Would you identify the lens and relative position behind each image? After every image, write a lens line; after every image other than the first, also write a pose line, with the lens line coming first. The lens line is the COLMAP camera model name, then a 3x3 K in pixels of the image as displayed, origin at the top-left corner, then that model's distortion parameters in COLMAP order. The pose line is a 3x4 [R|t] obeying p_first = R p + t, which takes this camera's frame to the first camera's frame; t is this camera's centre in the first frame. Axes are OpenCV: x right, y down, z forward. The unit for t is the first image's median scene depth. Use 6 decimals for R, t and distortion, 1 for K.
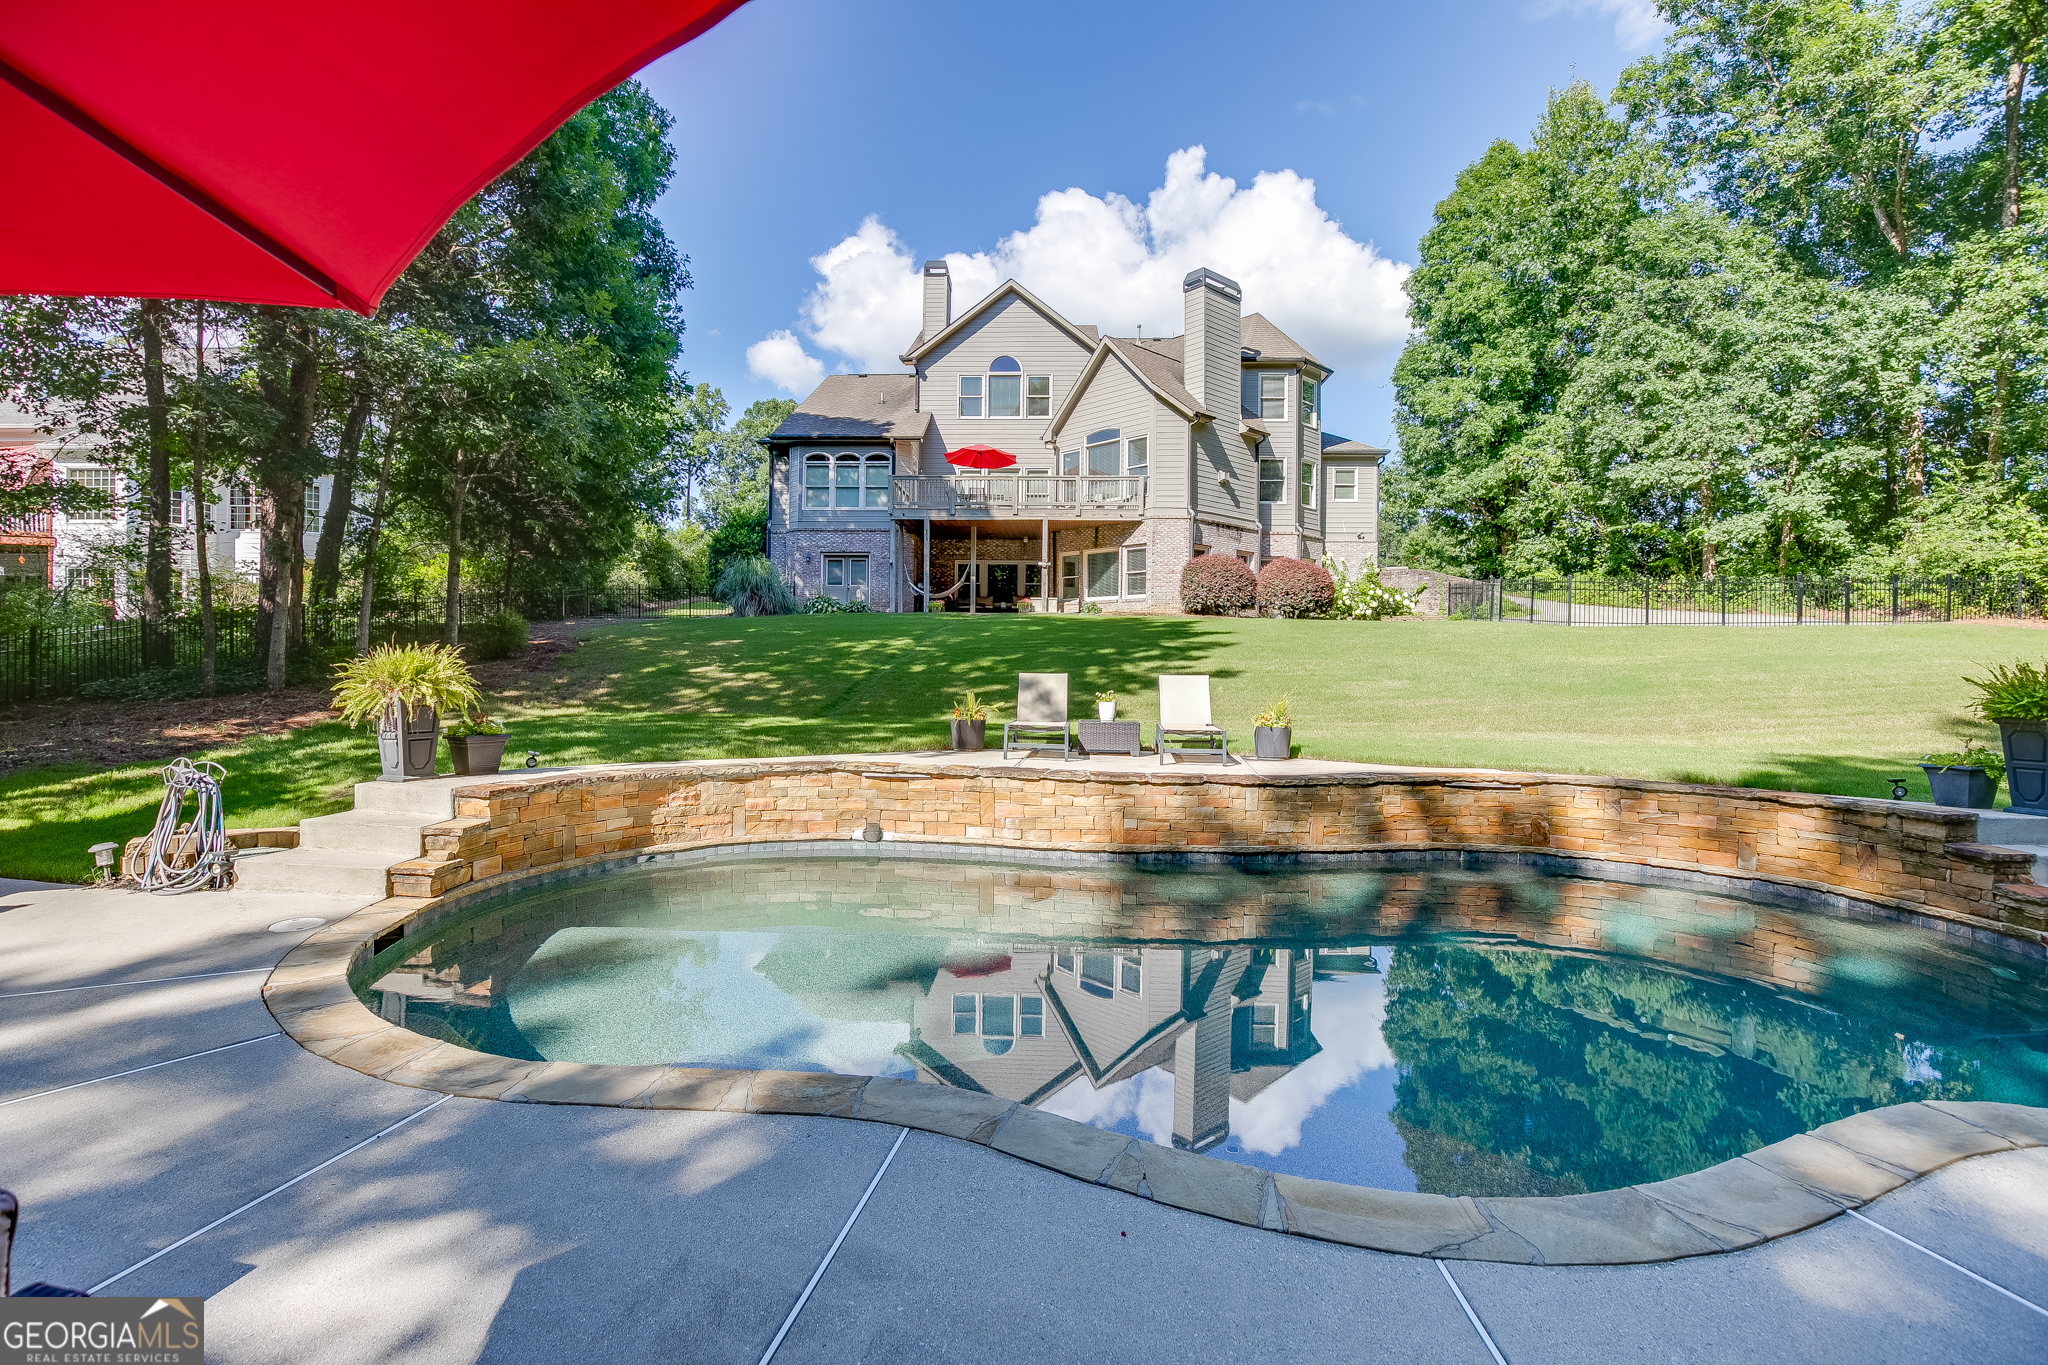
lens RADIAL K [[936.0, 0, 1018.3], [0, 936.0, 675.8], [0, 0, 1]] dist [-0.033583, 0.004401]
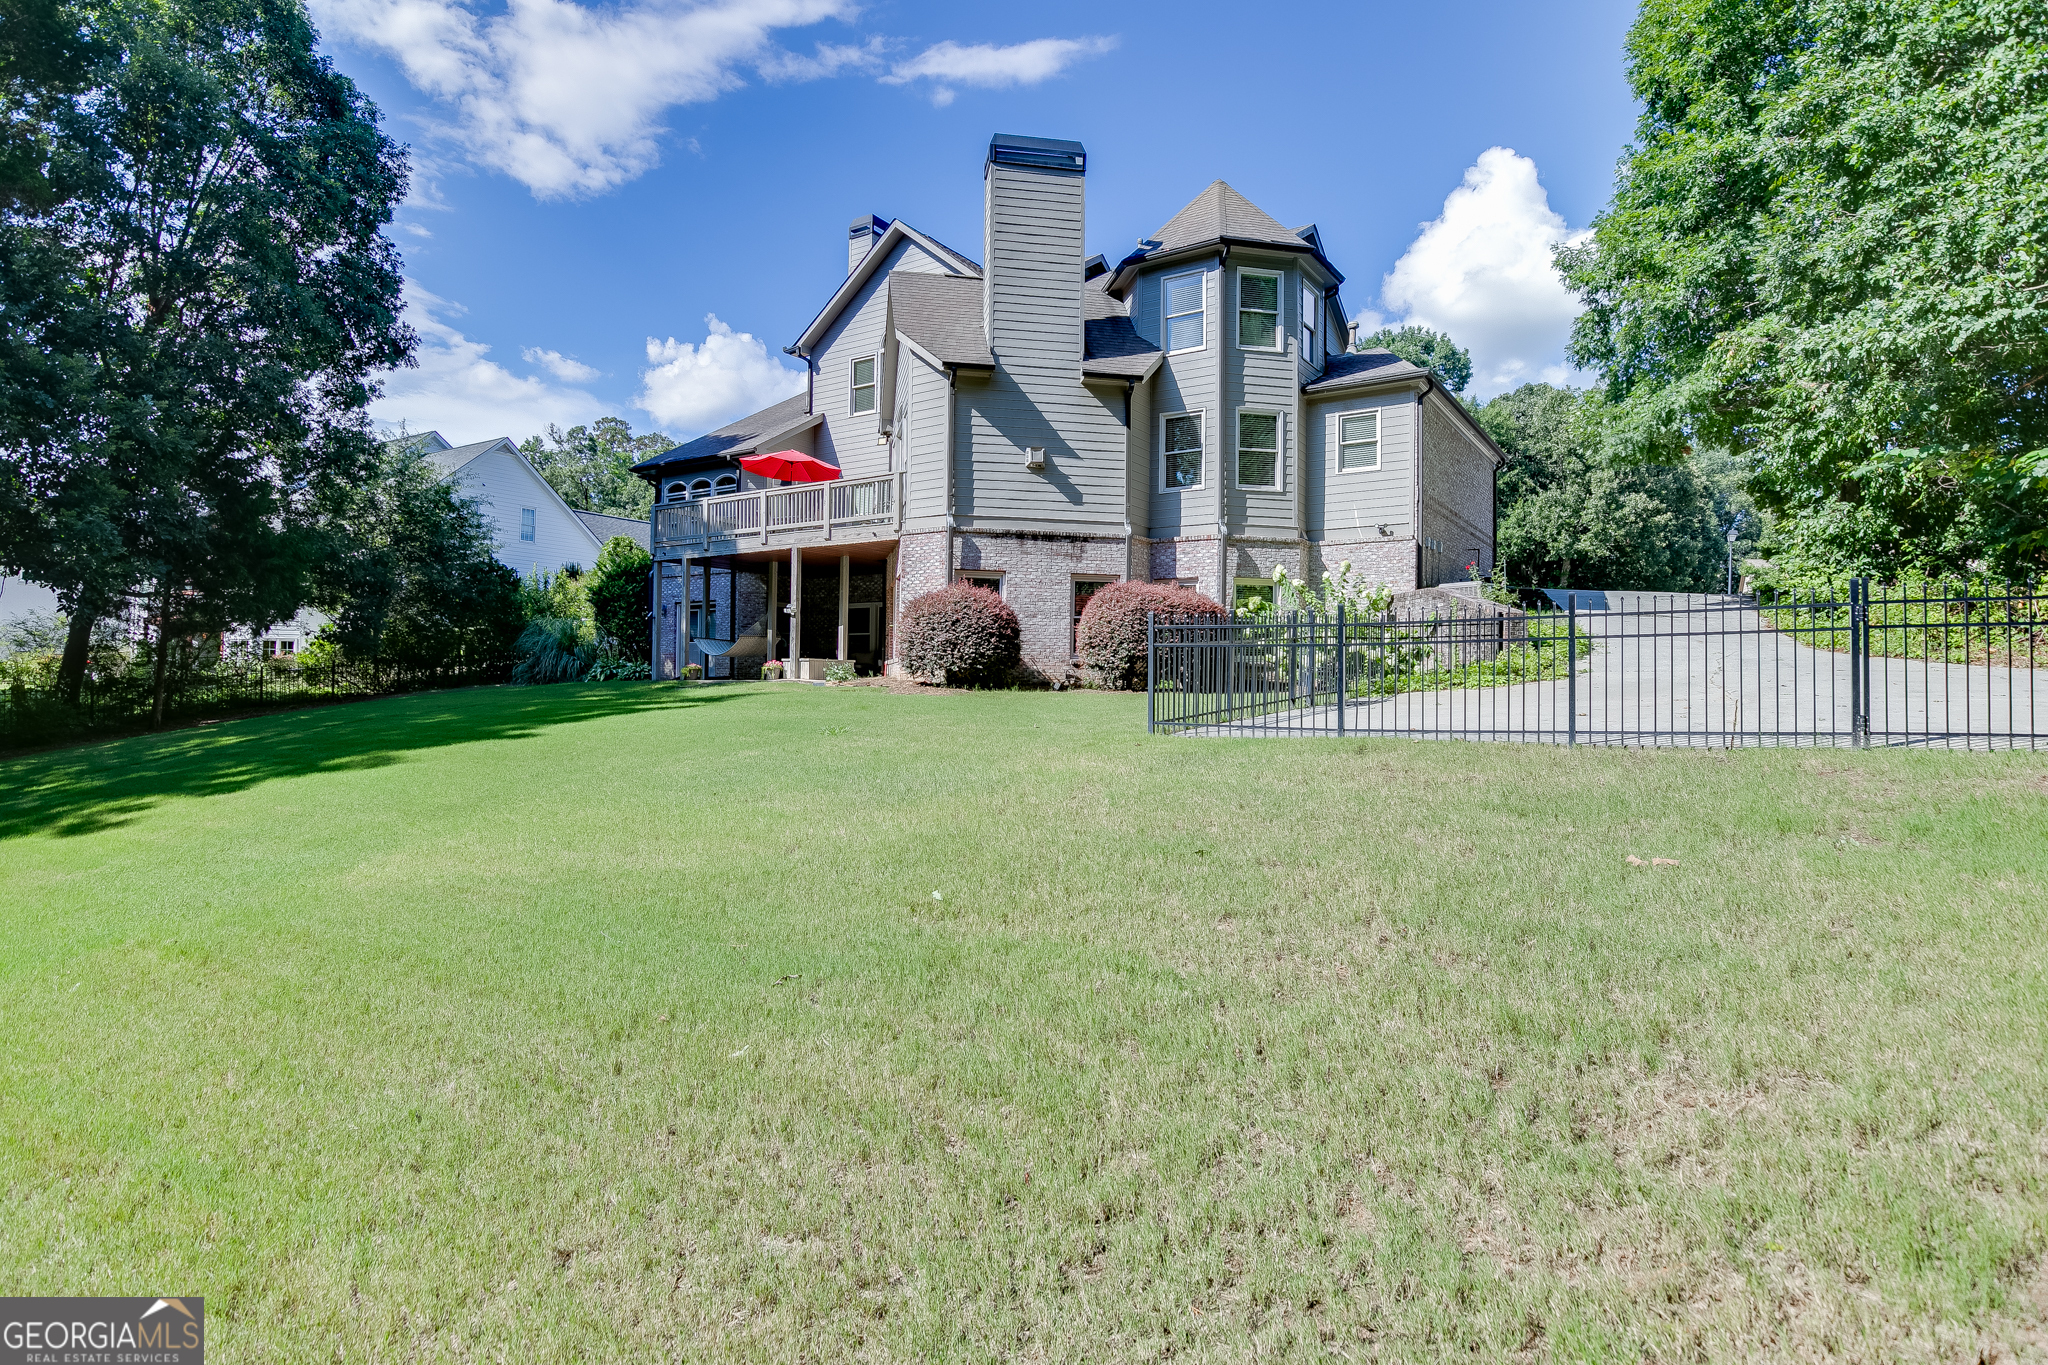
lens RADIAL K [[1070.5, 0, 1024.0], [0, 1070.5, 682.5], [0, 0, 1]] dist [-0.003836, -0.000596]
pose [[0.853696, -0.002984, -0.520764, 0.560829], [-0.015330, 0.999406, -0.030858, -0.040663], [0.520546, 0.034326, 0.853143, 0.380411]]
